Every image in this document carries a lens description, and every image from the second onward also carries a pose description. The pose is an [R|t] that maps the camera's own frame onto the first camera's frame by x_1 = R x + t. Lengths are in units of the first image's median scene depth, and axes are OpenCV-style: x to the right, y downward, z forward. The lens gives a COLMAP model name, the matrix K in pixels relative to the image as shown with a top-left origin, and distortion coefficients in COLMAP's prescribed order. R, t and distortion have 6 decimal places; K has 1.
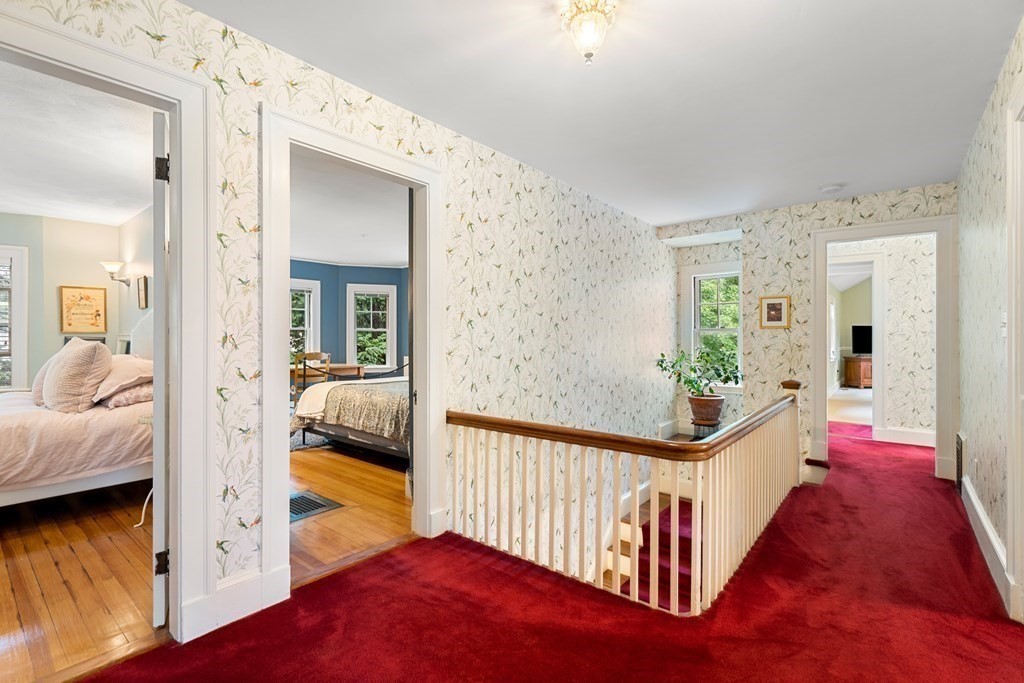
lens RADIAL K [[465.7, 0, 516.1], [0, 465.7, 334.6], [0, 0, 1]] dist [-0.004522, 0.000831]
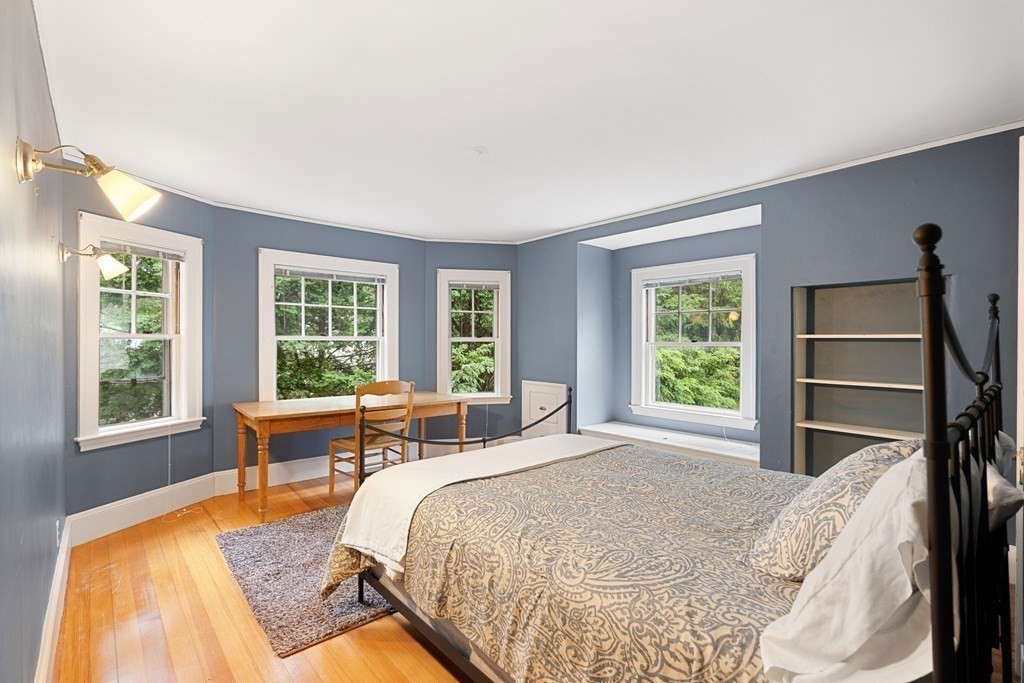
lens RADIAL K [[465.7, 0, 511.5], [0, 465.7, 342.2], [0, 0, 1]] dist [-0.004522, 0.000831]
pose [[0.985601, -0.004905, -0.169019, -0.144476], [0.005273, 0.999985, 0.001728, -0.007315], [0.169008, -0.002595, 0.985611, 0.354898]]
